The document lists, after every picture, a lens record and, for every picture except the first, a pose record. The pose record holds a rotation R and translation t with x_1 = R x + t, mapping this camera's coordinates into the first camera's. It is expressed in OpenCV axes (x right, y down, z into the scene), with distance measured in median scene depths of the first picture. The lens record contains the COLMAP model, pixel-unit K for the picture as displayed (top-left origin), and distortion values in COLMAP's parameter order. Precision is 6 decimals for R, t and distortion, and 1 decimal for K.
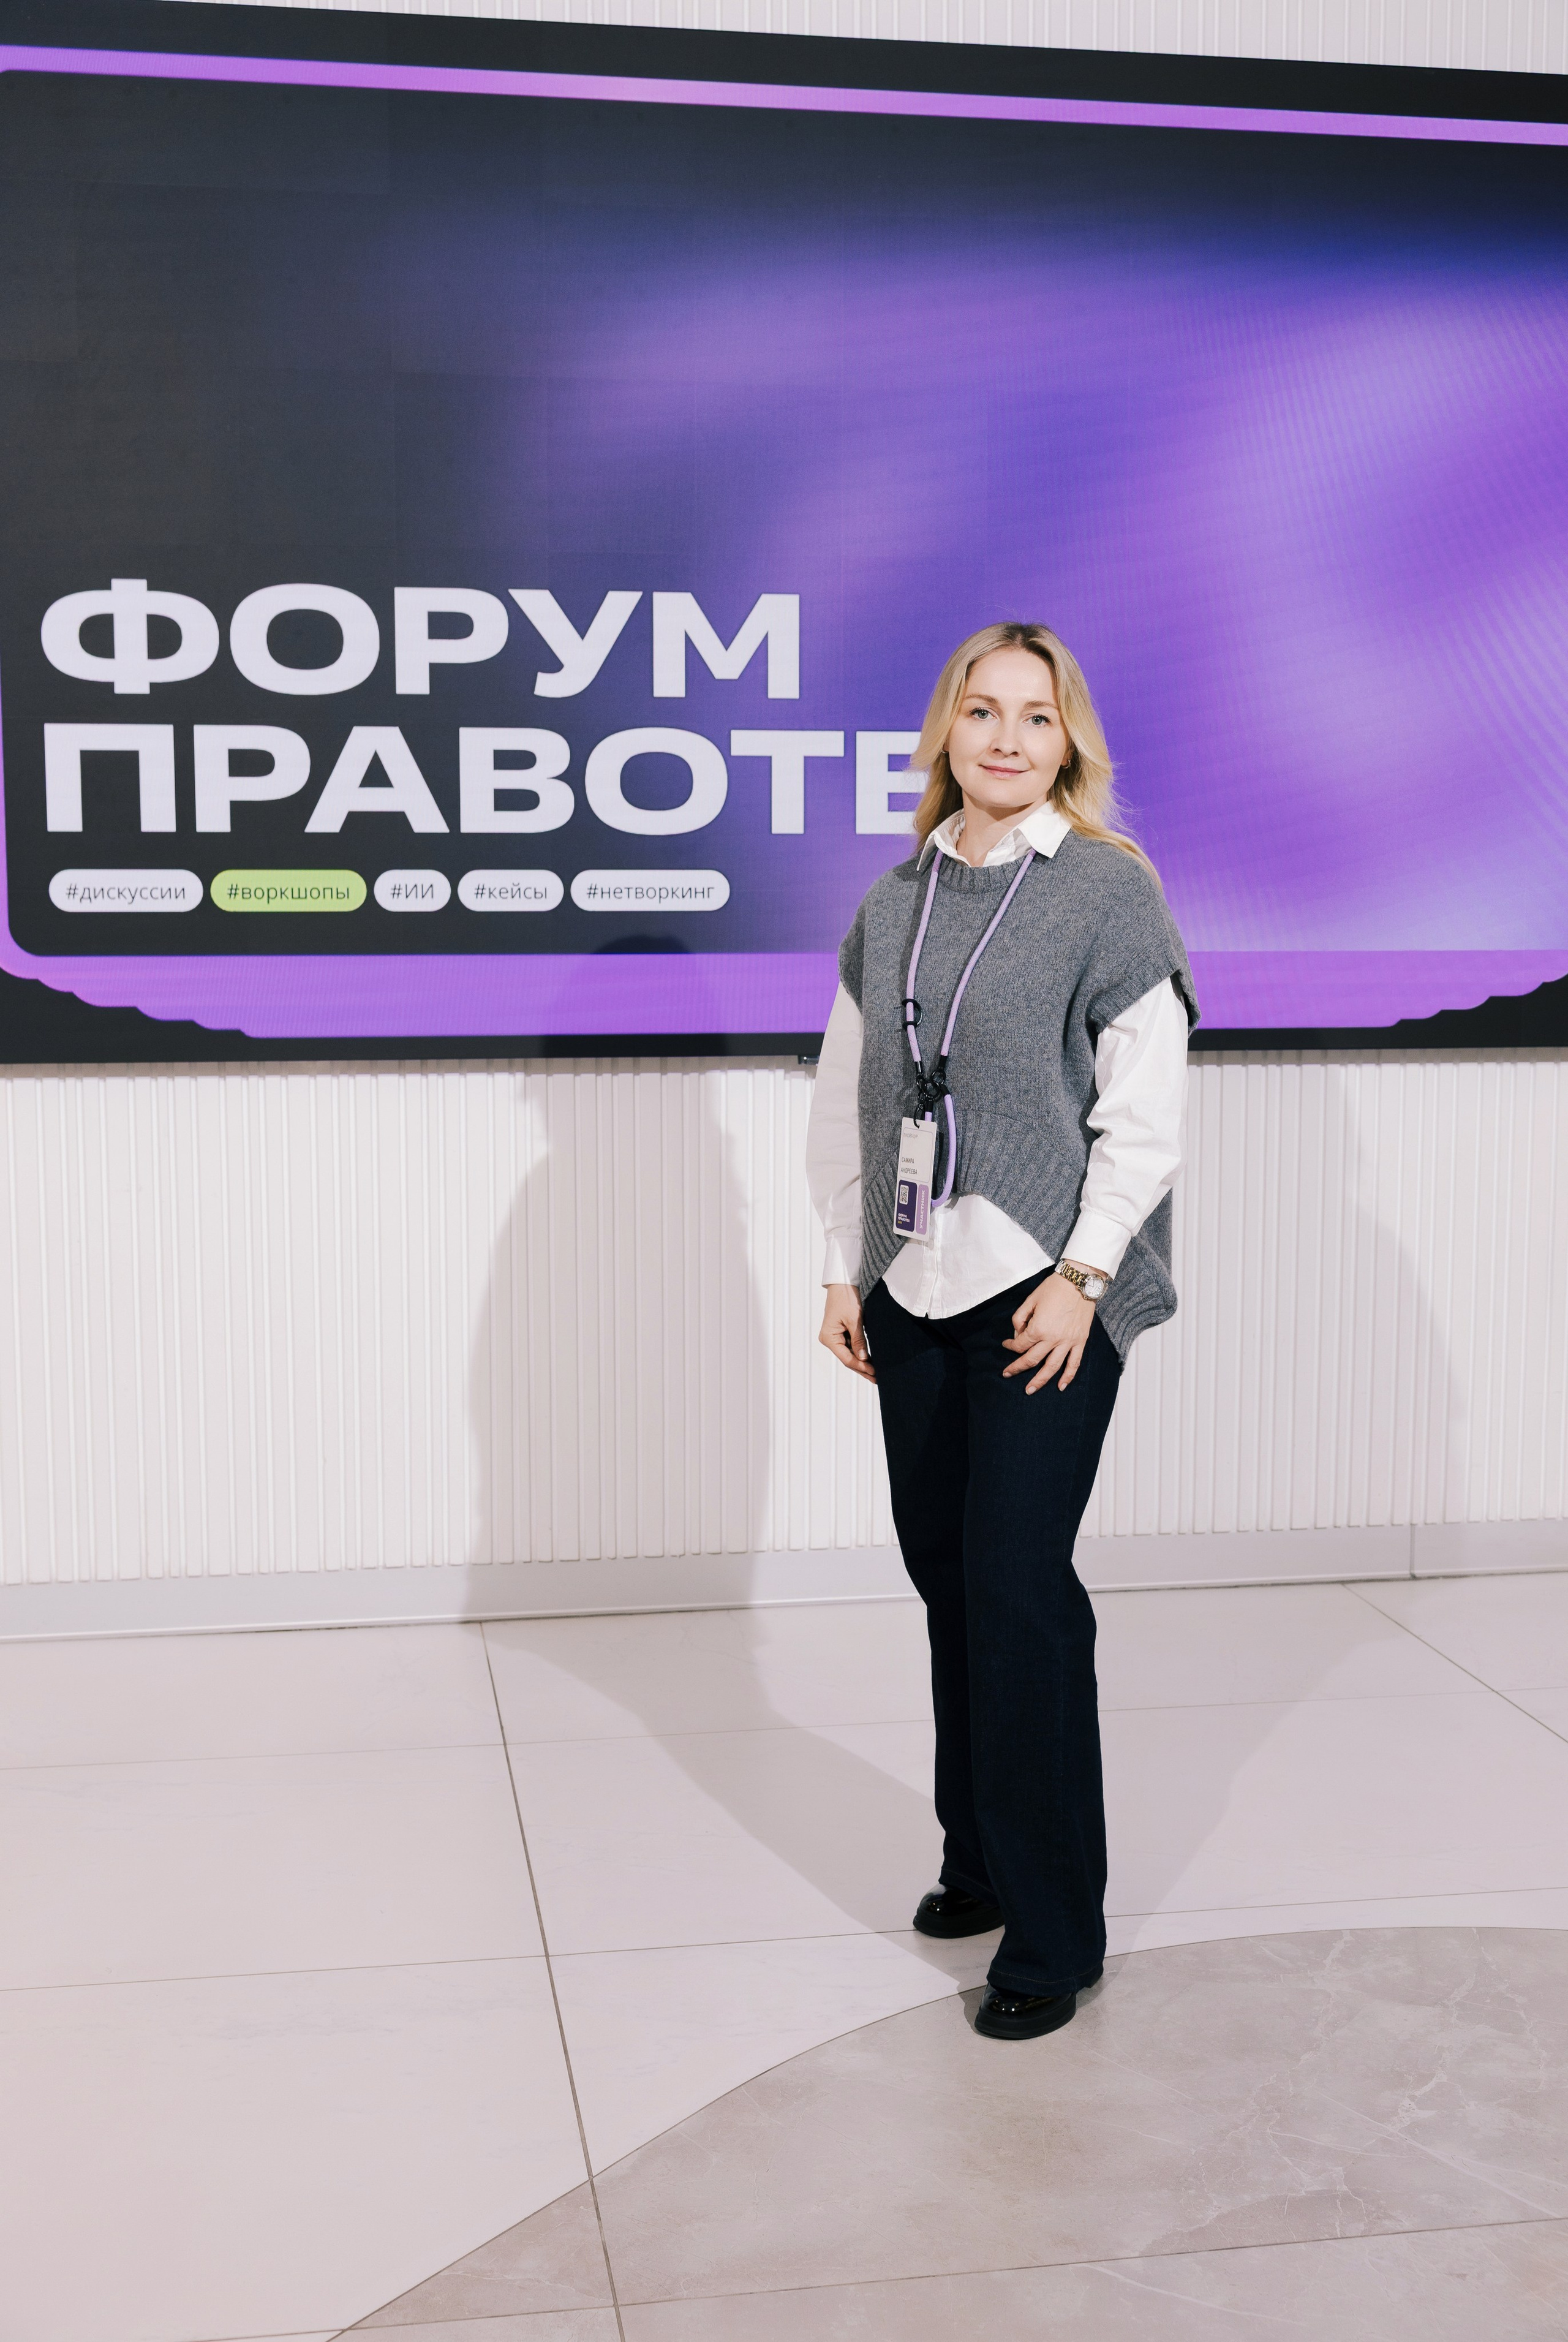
lens RADIAL K [[2598.6, 0, 786.8], [0, 2598.6, 1210.4], [0, 0, 1]] dist [-0.008207, 0.000000]
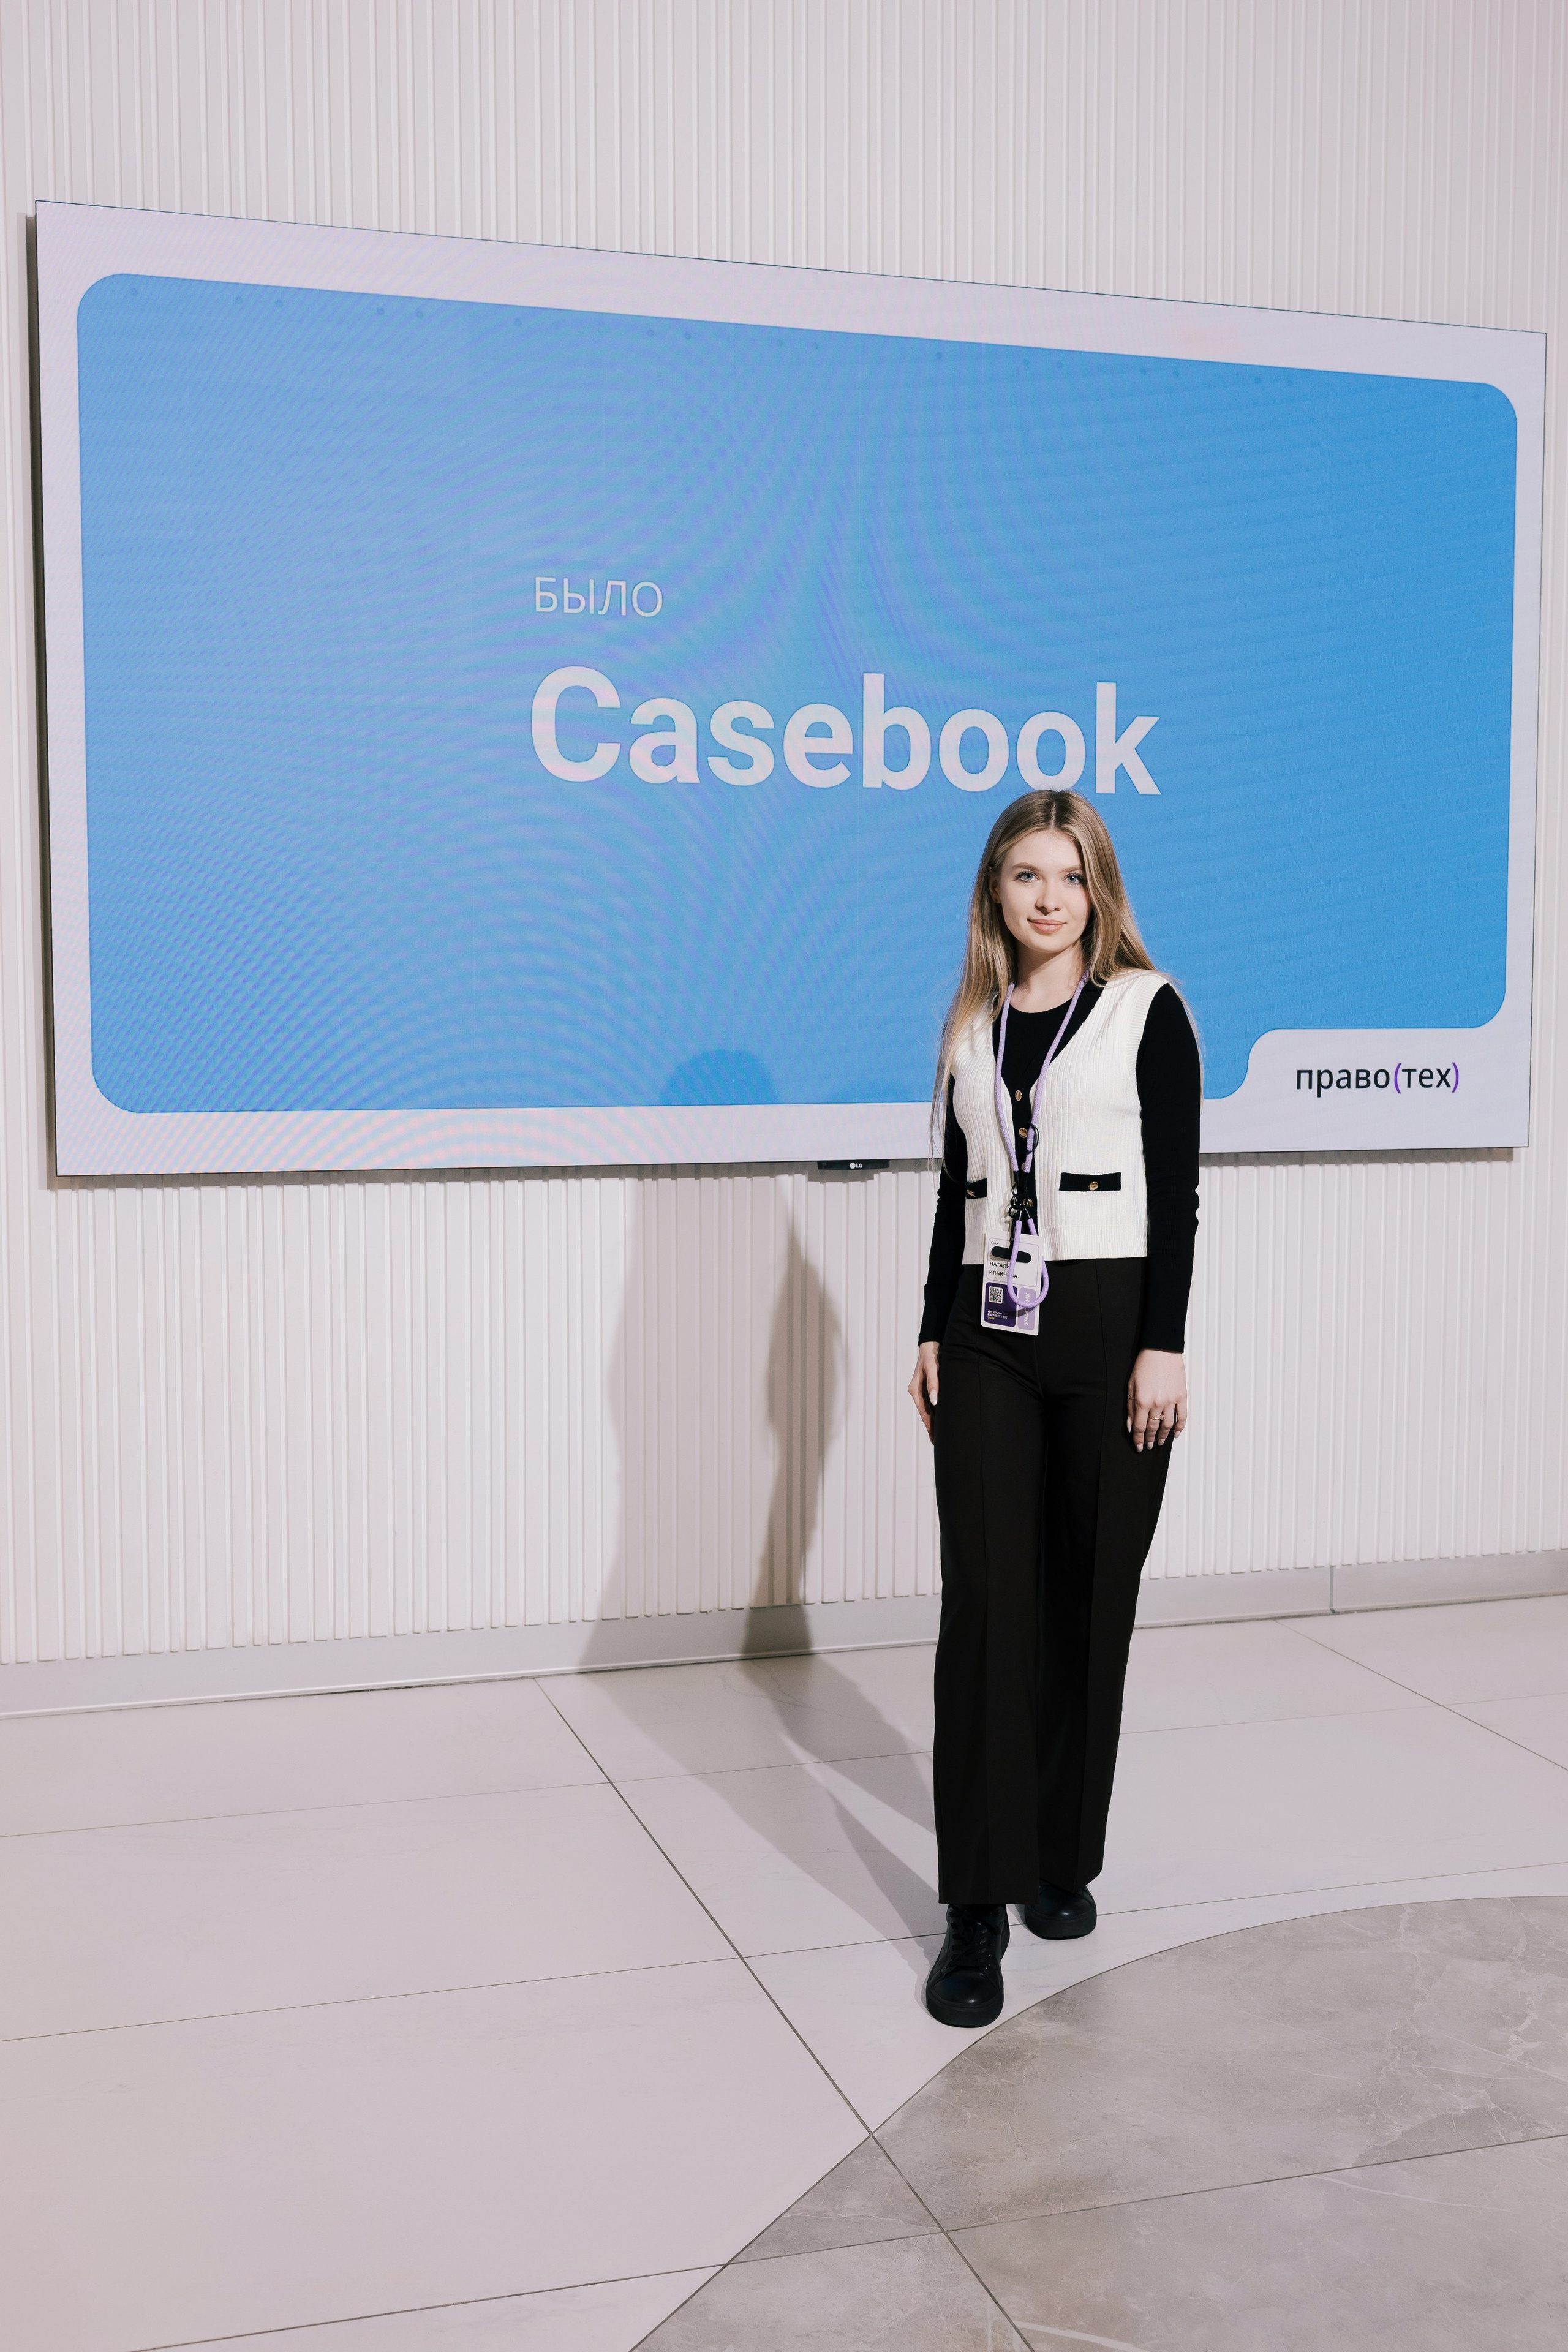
lens RADIAL K [[2494.2, 0, 787.8], [0, 2494.2, 1198.1], [0, 0, 1]] dist [-0.004217, 0.000000]
pose [[0.991791, -0.009210, 0.127540, -0.222291], [0.014136, 0.999187, -0.037766, -0.005083], [-0.127089, 0.039259, 0.991114, -0.108028]]
